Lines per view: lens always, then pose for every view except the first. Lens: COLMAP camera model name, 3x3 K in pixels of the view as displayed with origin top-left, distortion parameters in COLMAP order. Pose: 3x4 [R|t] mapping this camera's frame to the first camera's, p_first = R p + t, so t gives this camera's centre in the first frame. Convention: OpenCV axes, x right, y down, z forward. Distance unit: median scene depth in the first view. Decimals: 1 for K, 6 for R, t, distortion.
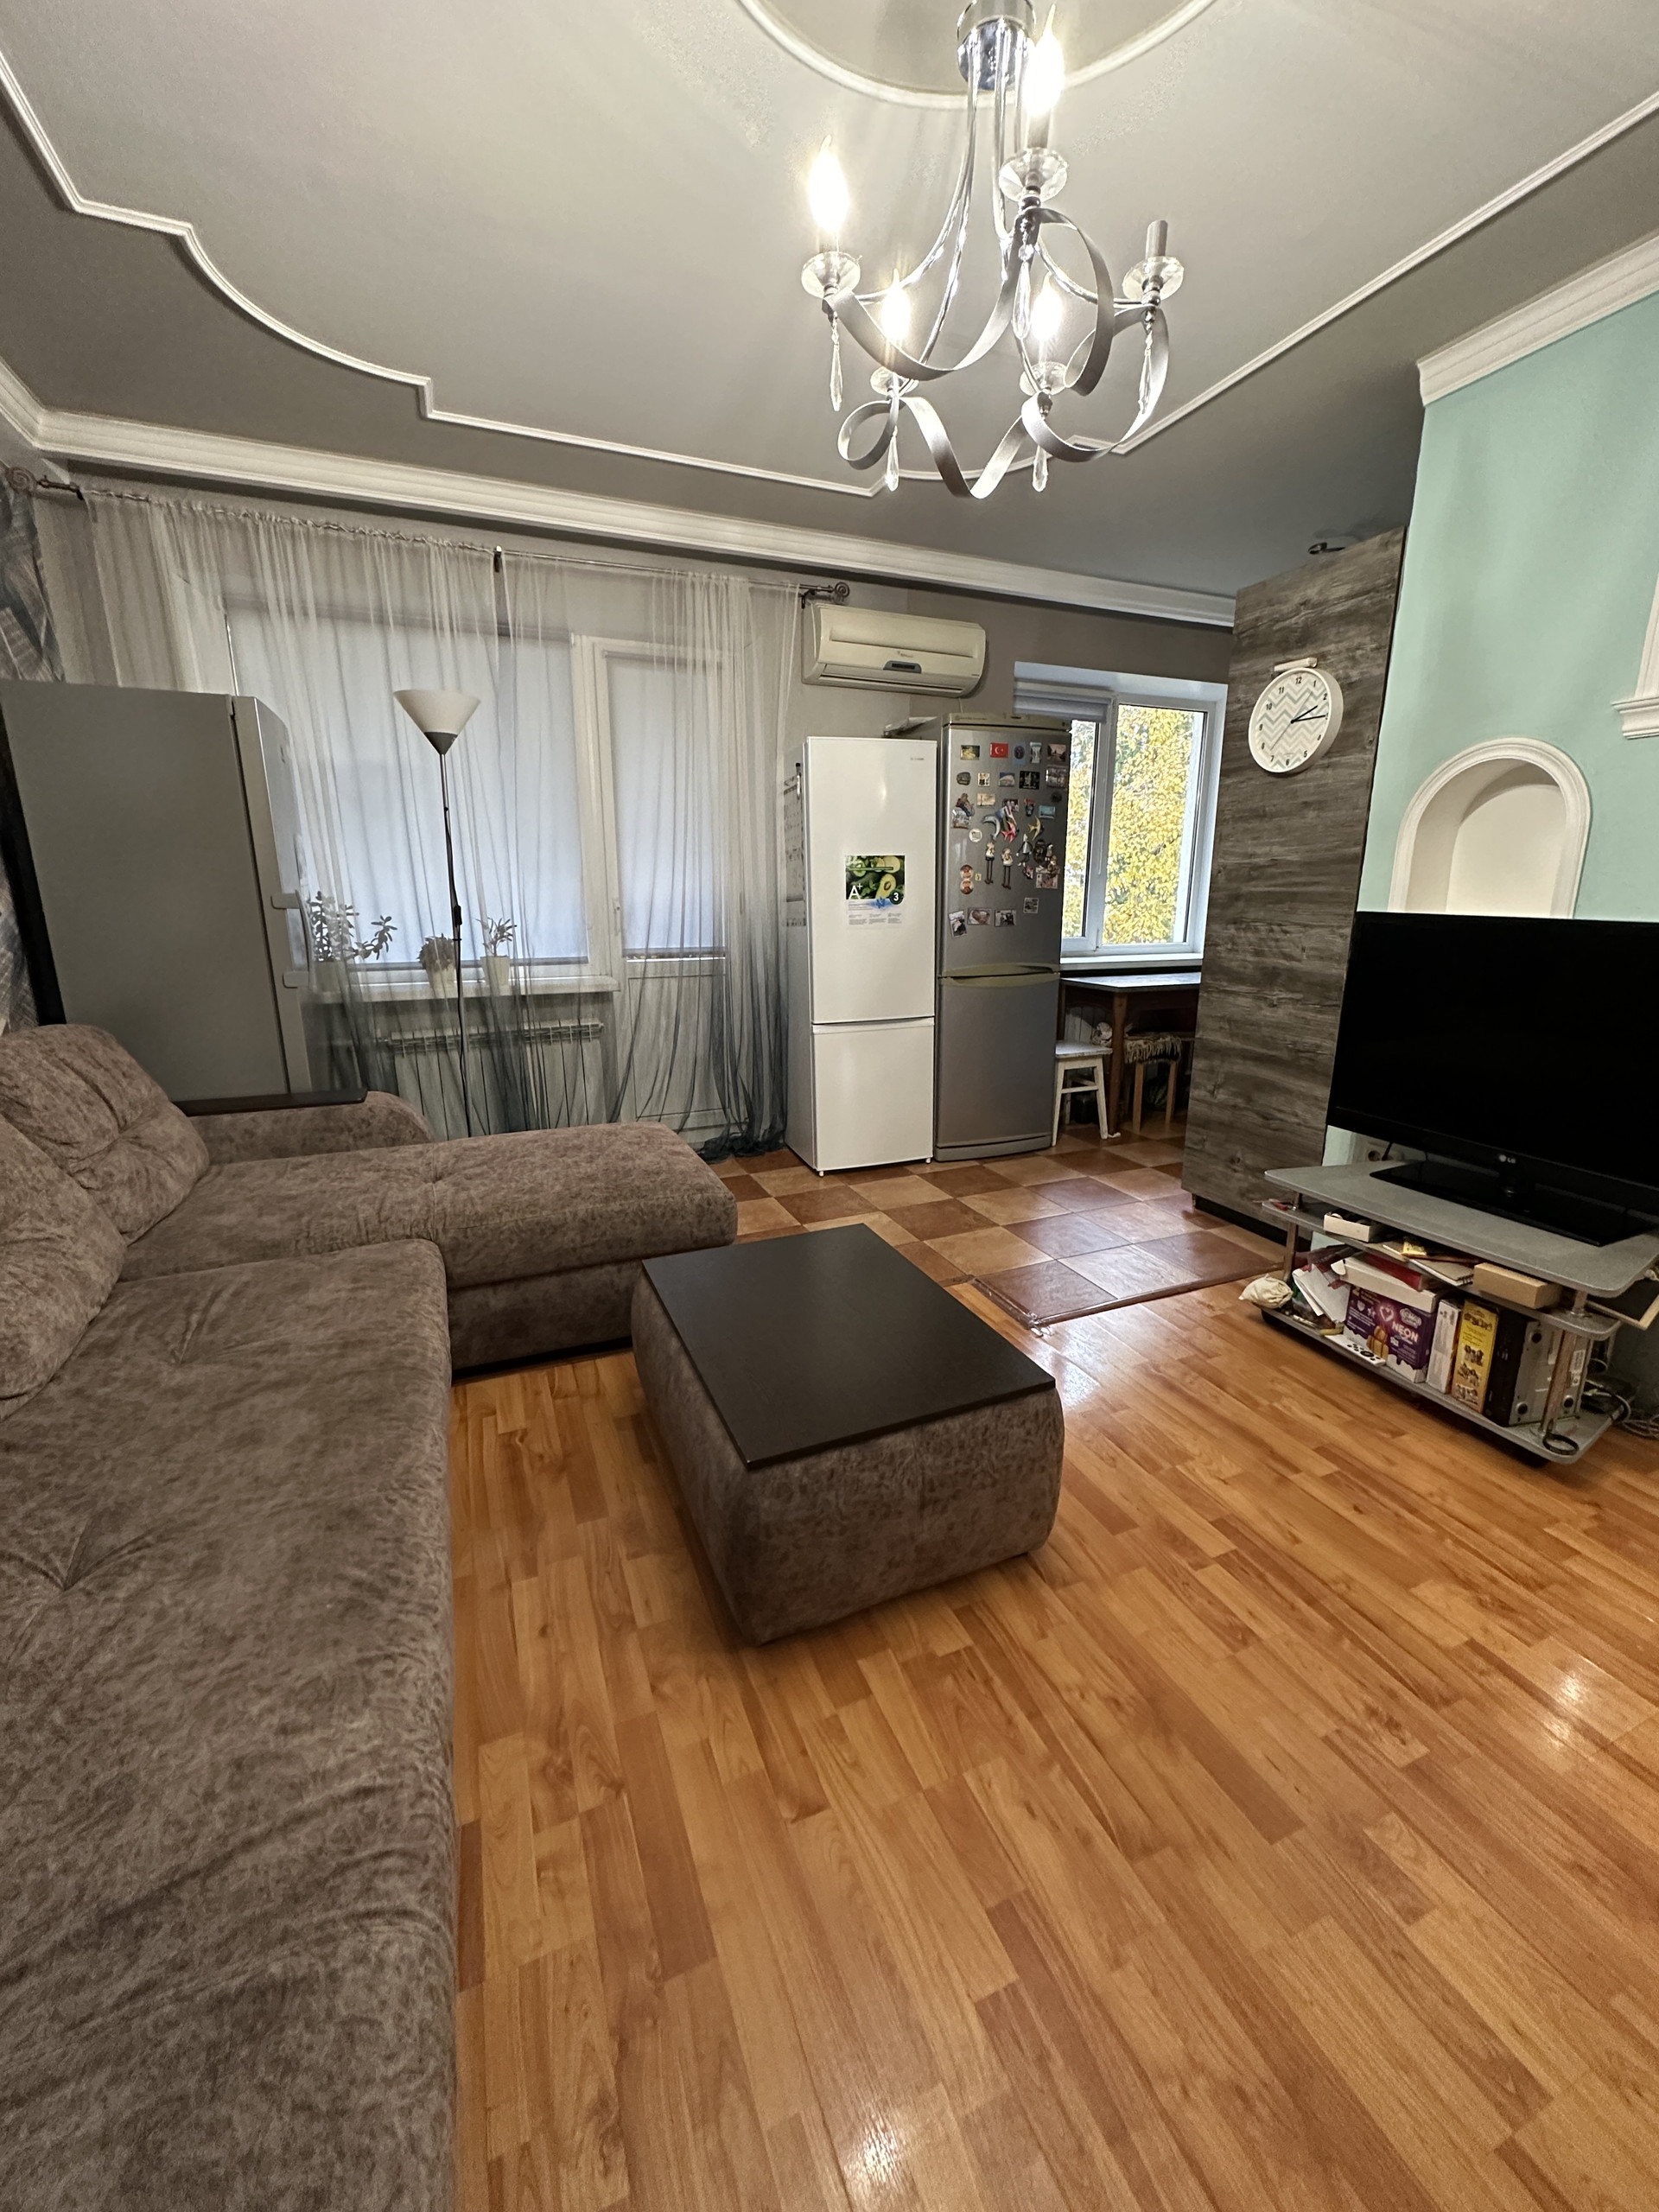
lens RADIAL K [[883.5, 0, 829.3], [0, 883.5, 1104.4], [0, 0, 1]] dist [-0.003336, 0.001180]
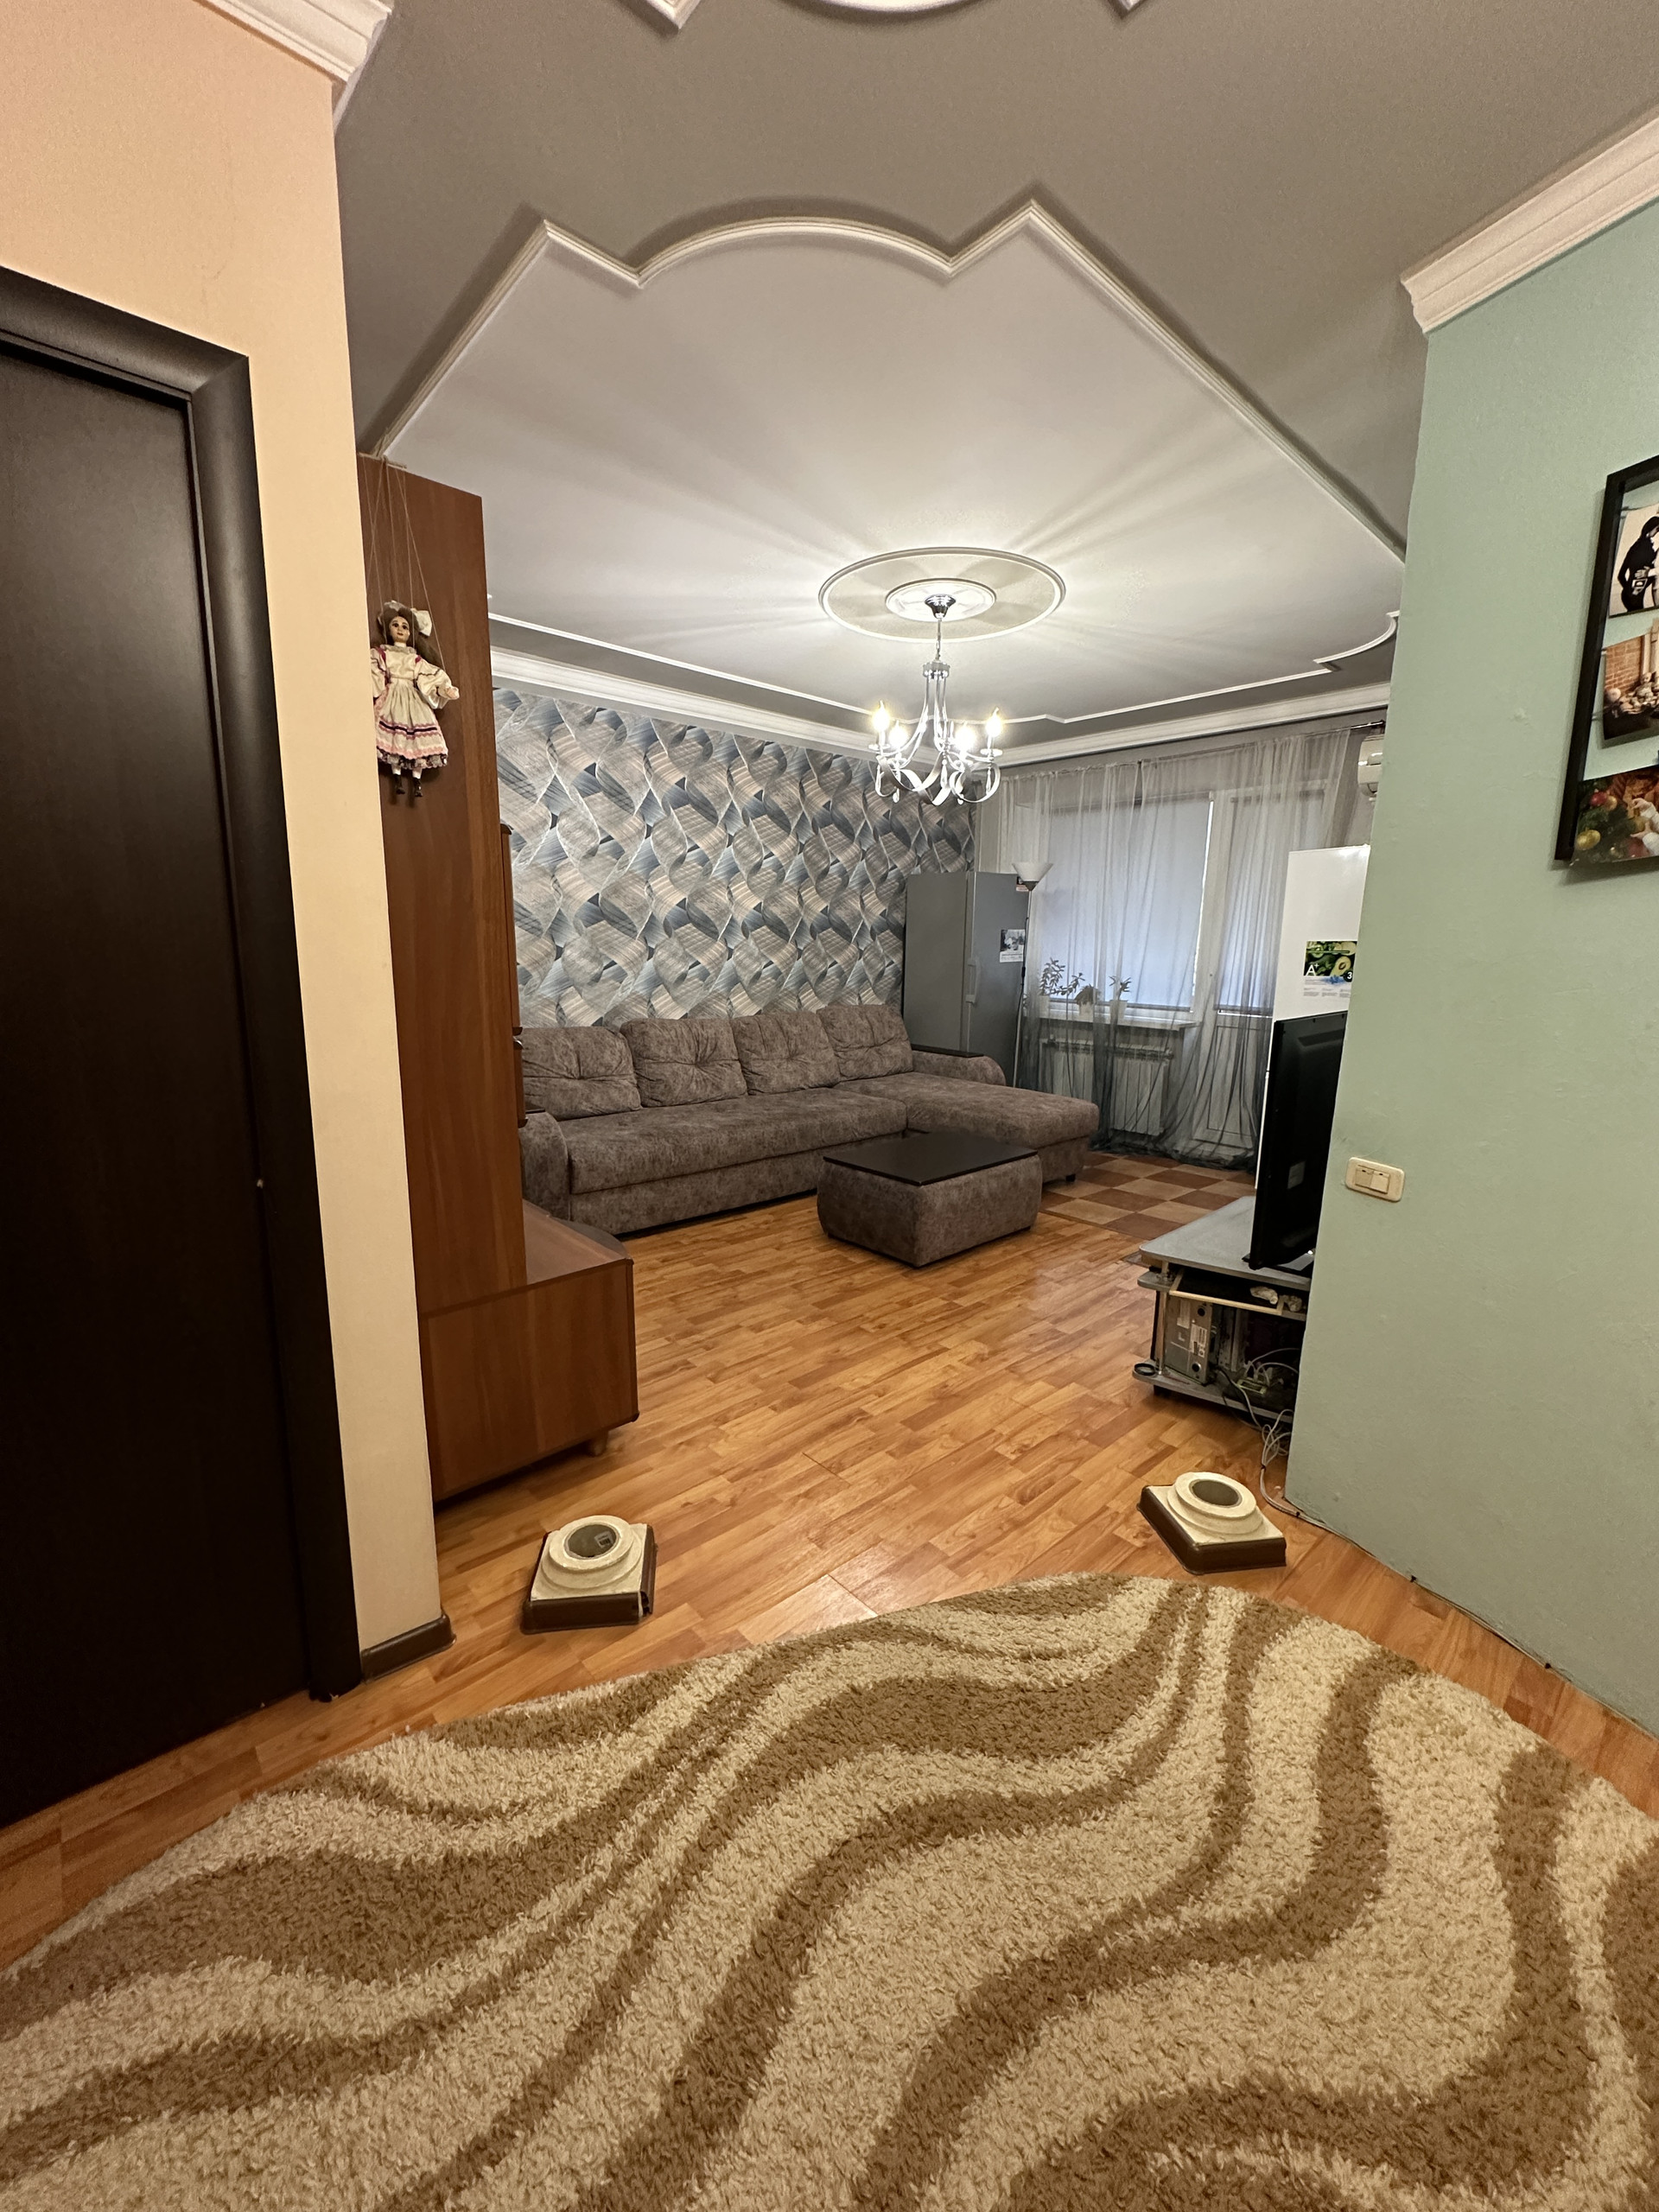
lens RADIAL K [[883.5, 0, 829.9], [0, 883.5, 1105.3], [0, 0, 1]] dist [-0.003336, 0.001180]
pose [[0.333009, 0.182362, -0.925121, 1.611208], [-0.241644, 0.964860, 0.103213, -0.037543], [0.911435, 0.189179, 0.365373, -0.044262]]
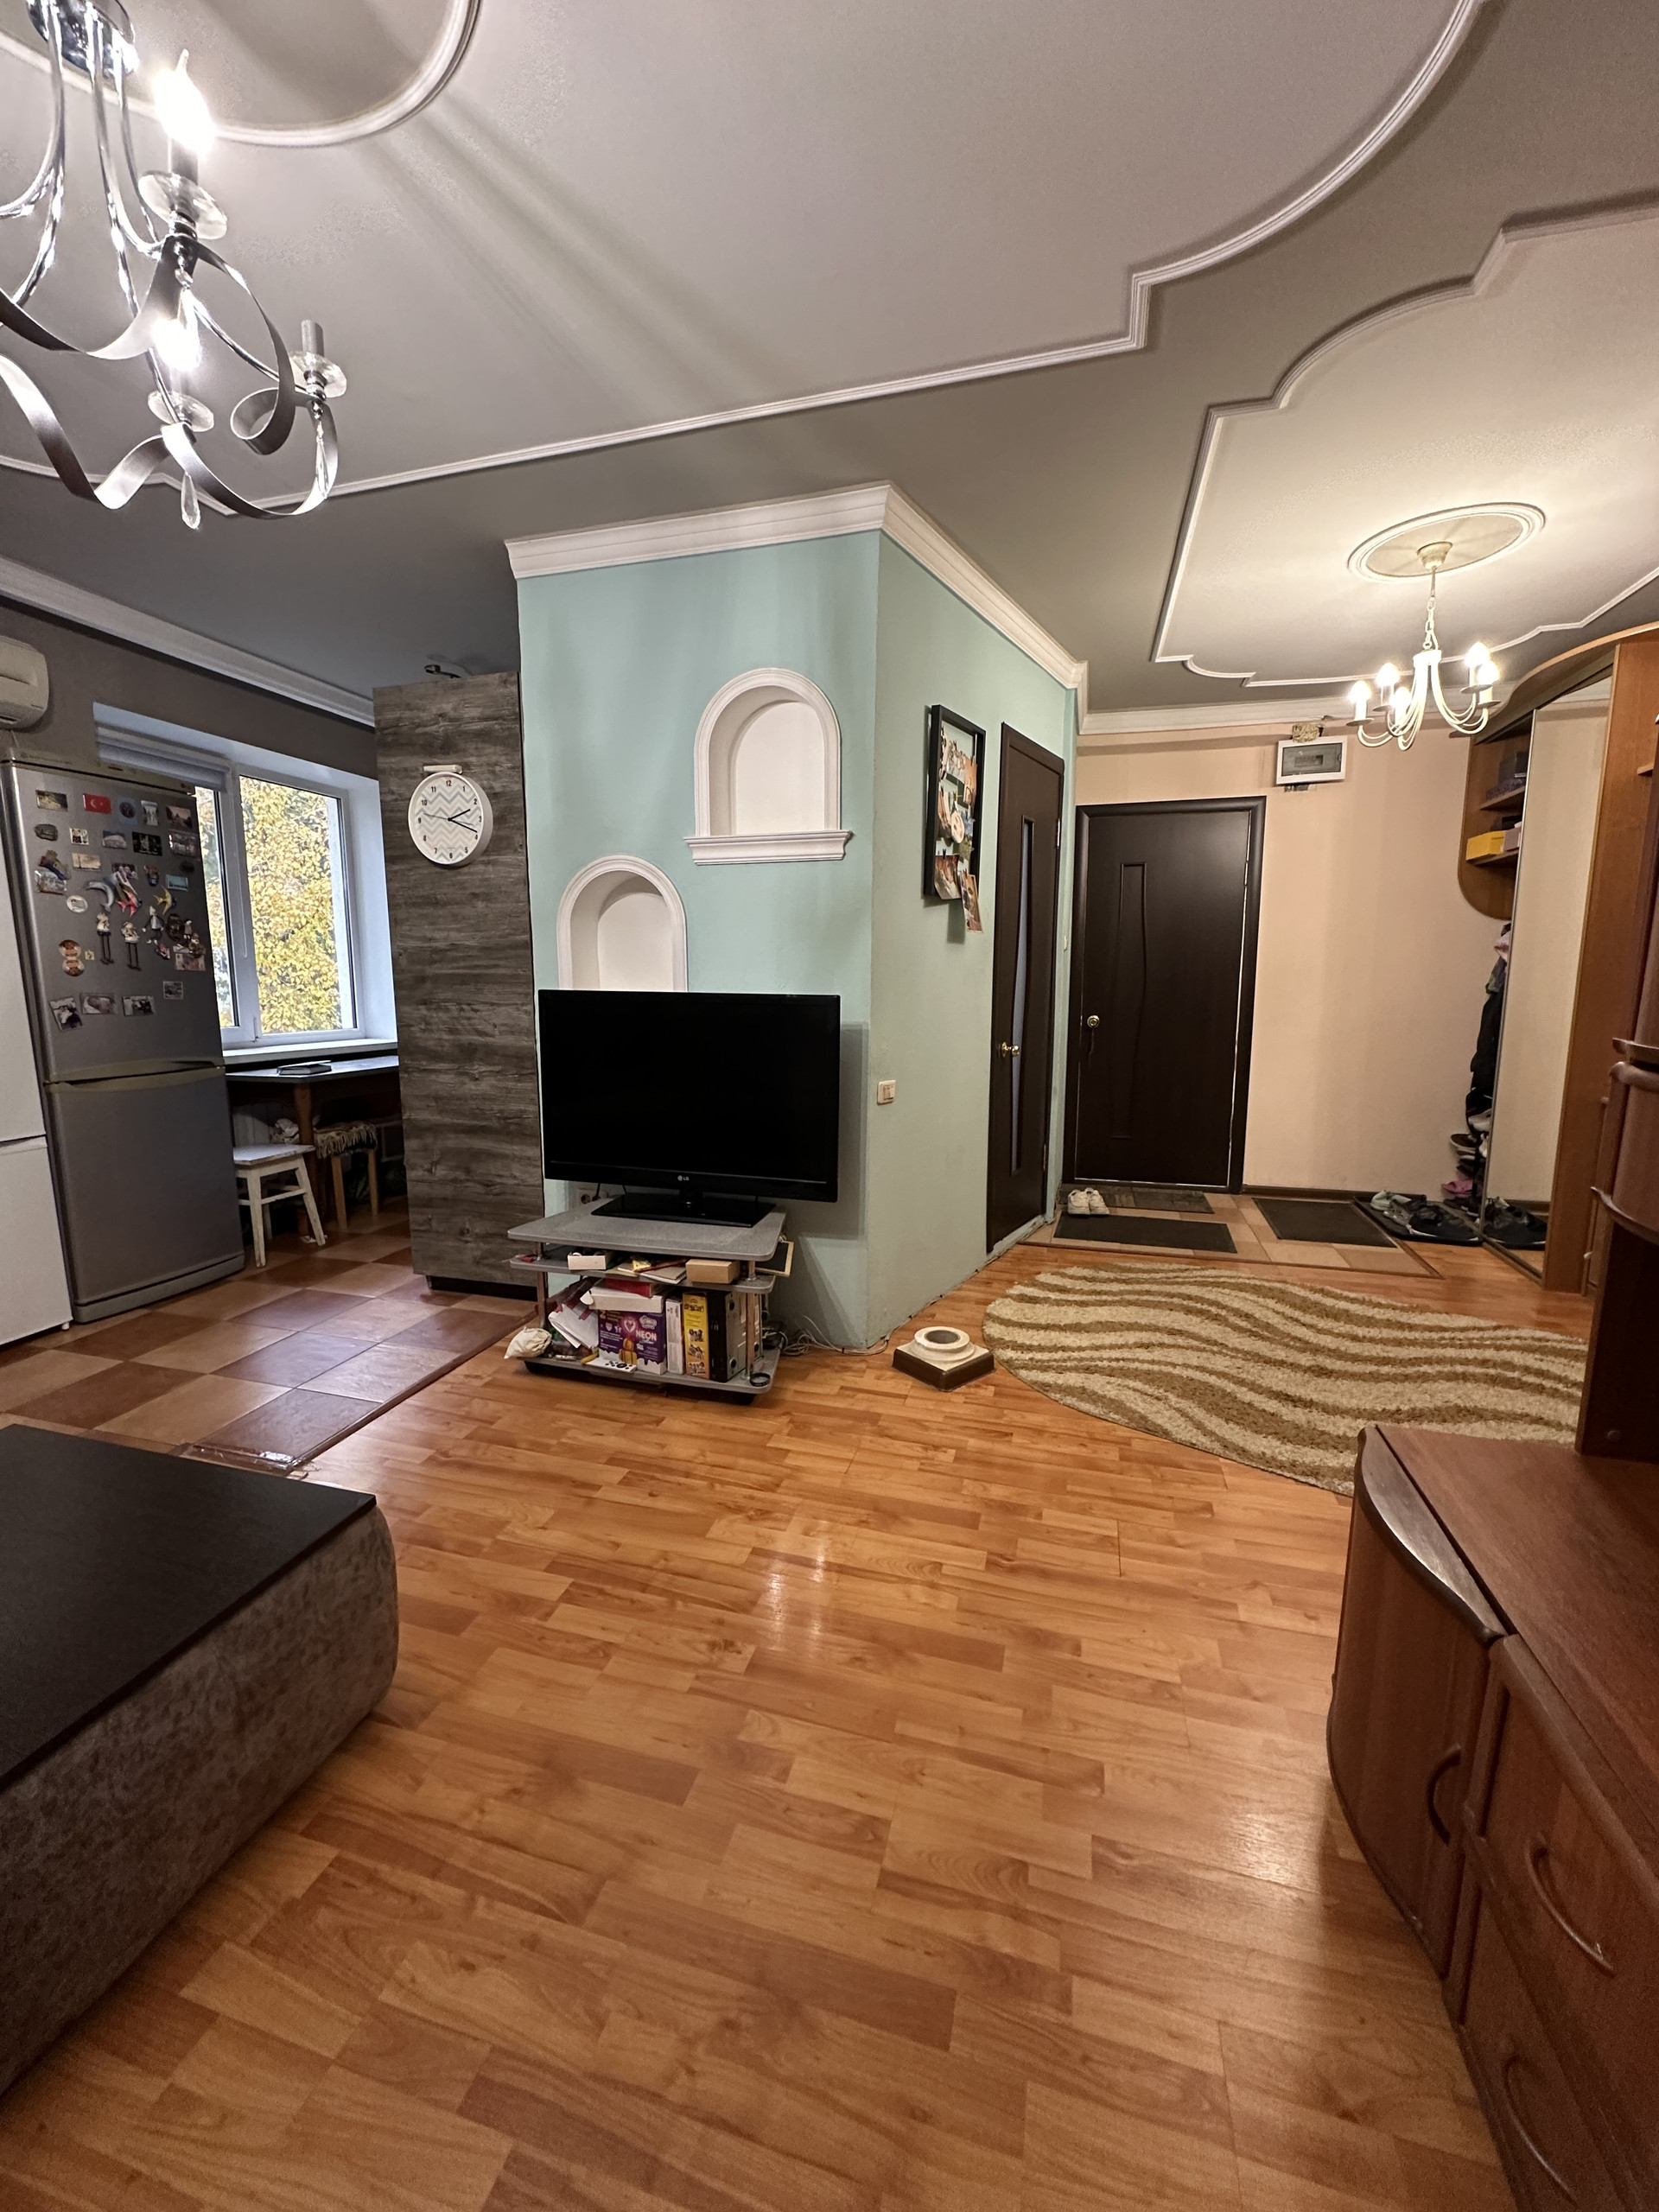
lens RADIAL K [[883.5, 0, 830.1], [0, 883.5, 1104.0], [0, 0, 1]] dist [-0.003336, 0.001180]
pose [[0.622104, -0.107309, 0.775546, -0.080253], [0.183392, 0.982977, -0.011098, 0.010112], [-0.761153, 0.149133, 0.631194, 0.014366]]
